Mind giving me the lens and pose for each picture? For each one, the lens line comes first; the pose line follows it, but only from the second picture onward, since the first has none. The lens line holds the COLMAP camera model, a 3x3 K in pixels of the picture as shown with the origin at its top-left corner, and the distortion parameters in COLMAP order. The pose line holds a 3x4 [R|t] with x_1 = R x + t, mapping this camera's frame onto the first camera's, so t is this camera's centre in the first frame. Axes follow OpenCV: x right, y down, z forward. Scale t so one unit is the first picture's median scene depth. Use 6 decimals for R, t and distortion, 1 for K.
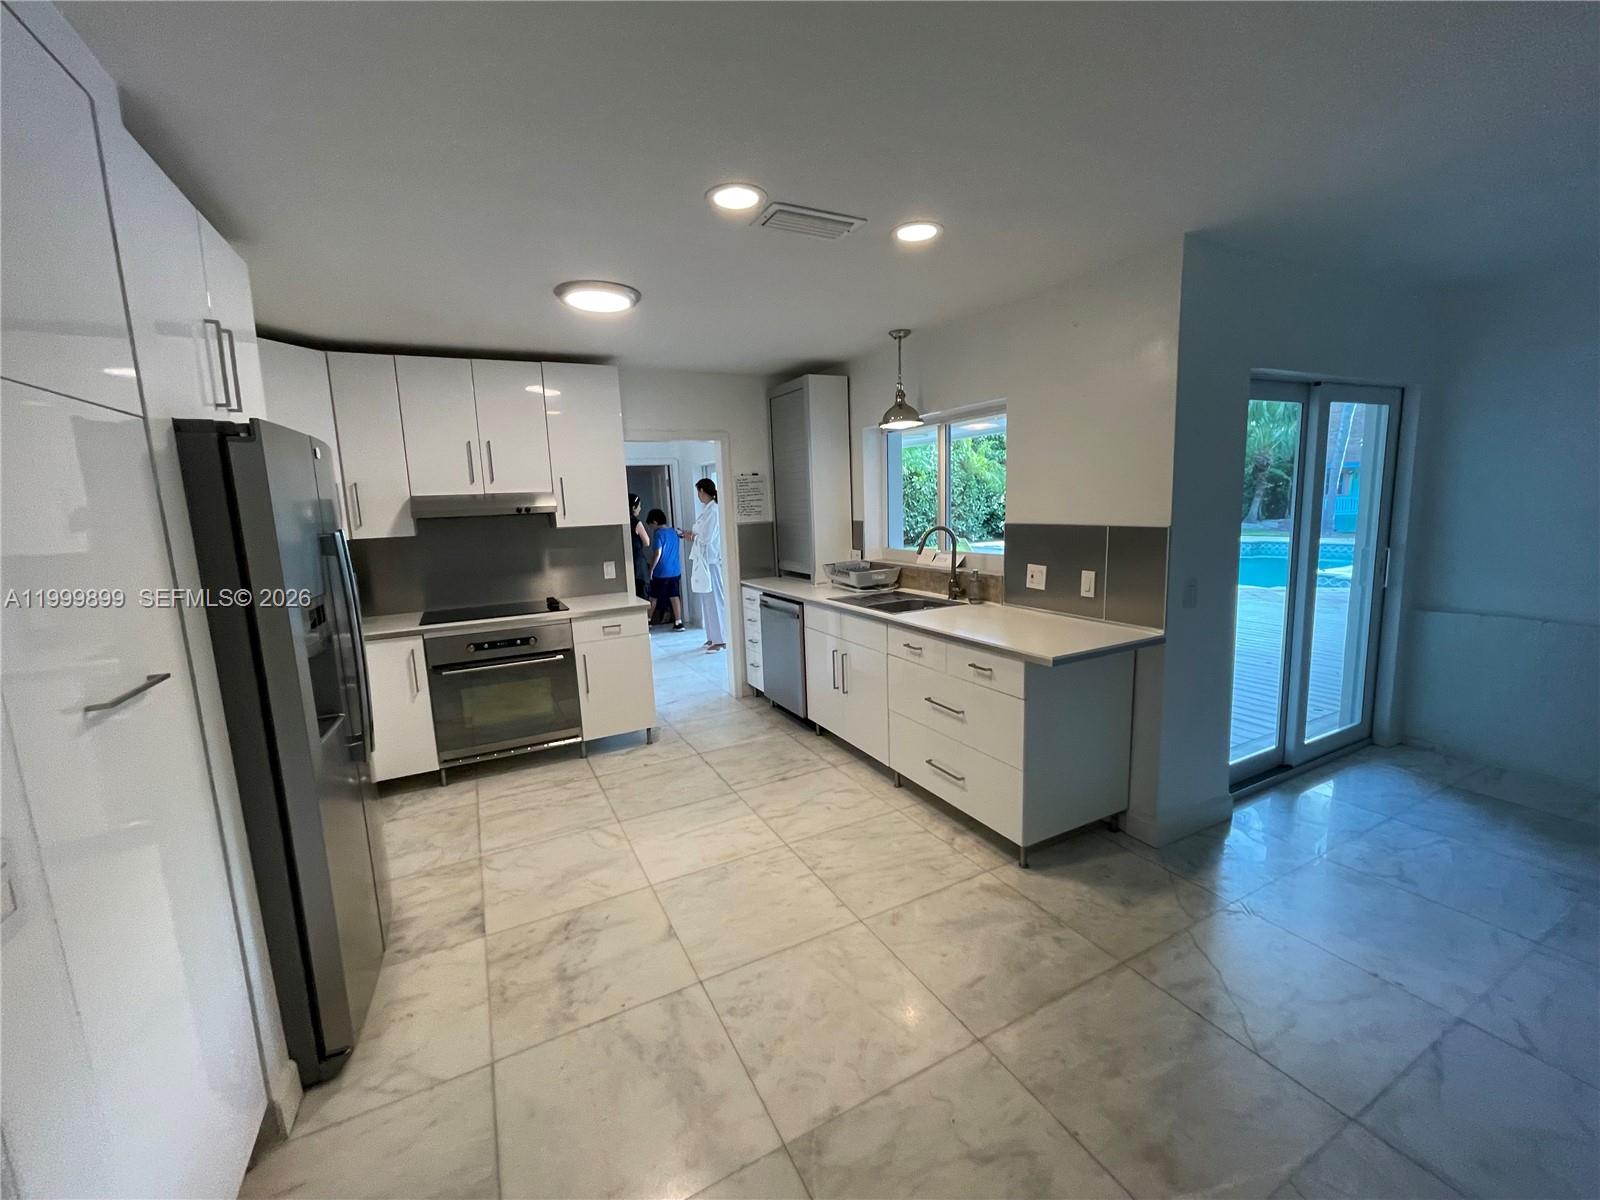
lens RADIAL K [[646.8, 0, 795.9], [0, 646.8, 595.1], [0, 0, 1]] dist [-0.000898, 0.000317]
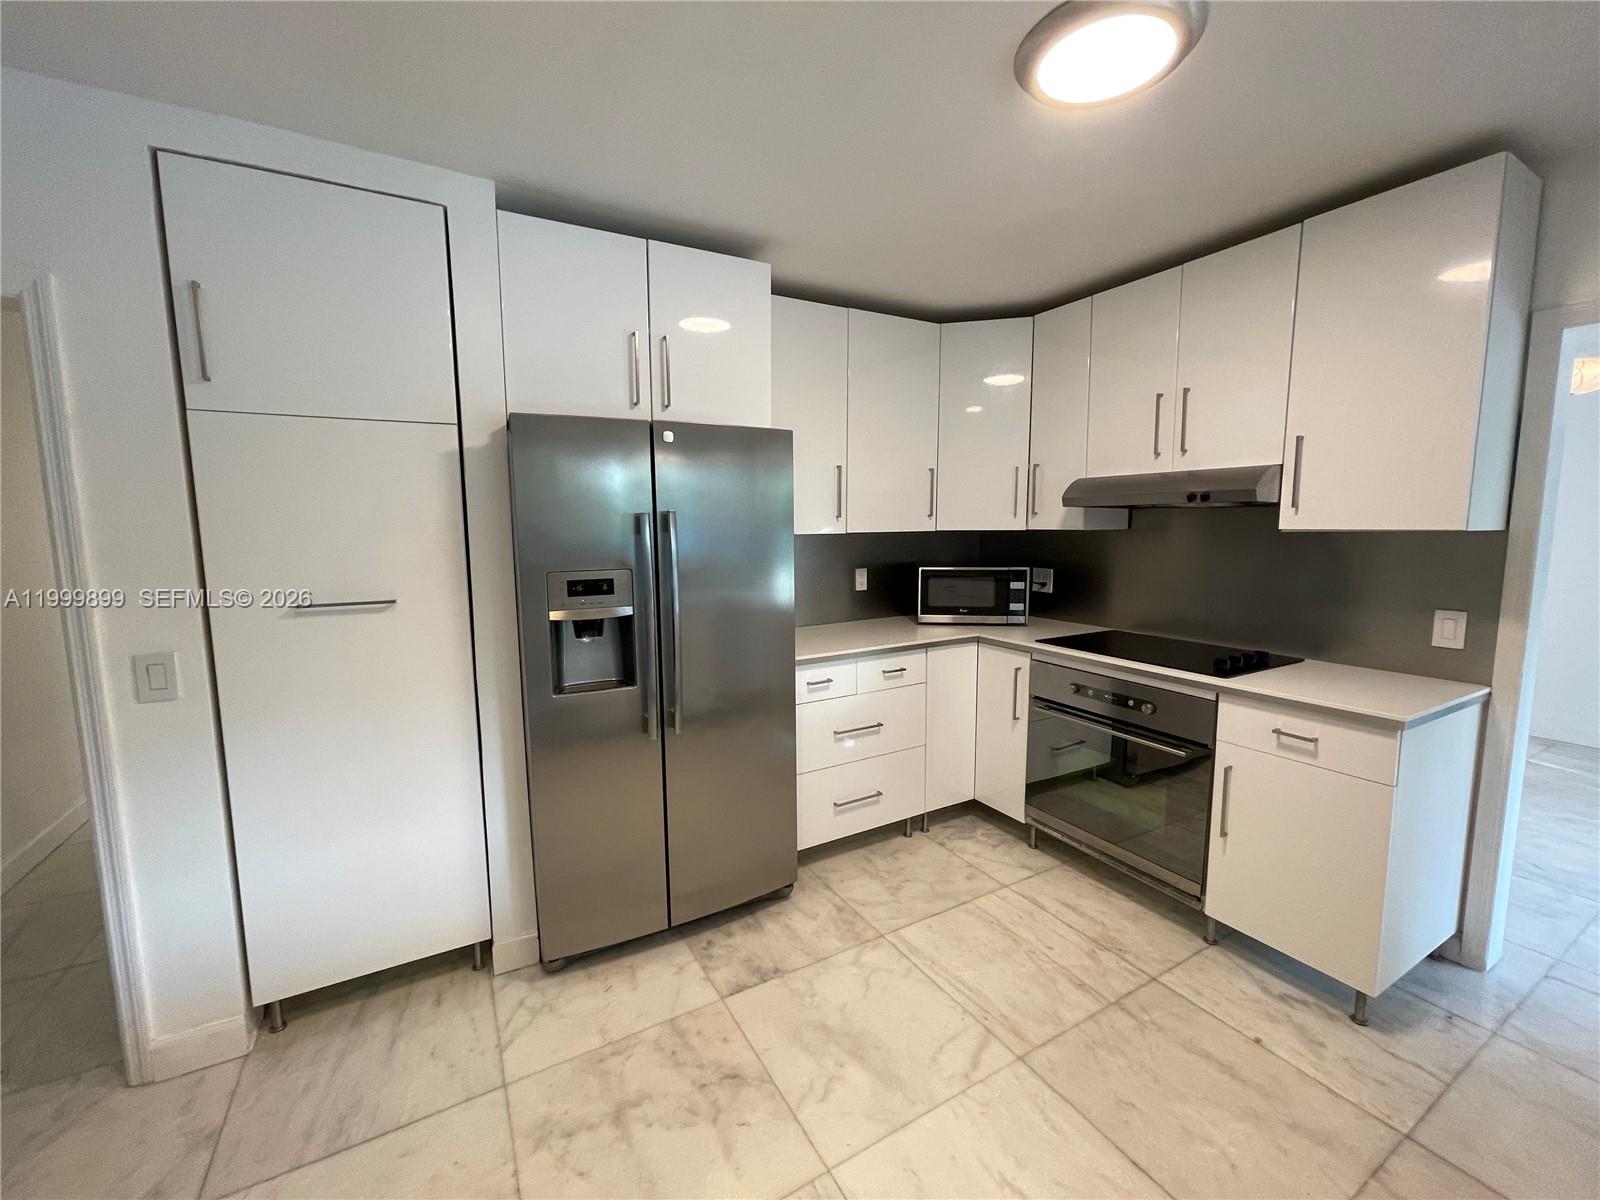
lens RADIAL K [[646.8, 0, 795.9], [0, 646.8, 595.1], [0, 0, 1]] dist [-0.000898, 0.000317]
pose [[0.041025, 0.147350, -0.988233, 0.184249], [-0.139949, 0.980163, 0.140337, -0.078965], [0.989308, 0.132545, 0.060833, 0.646077]]
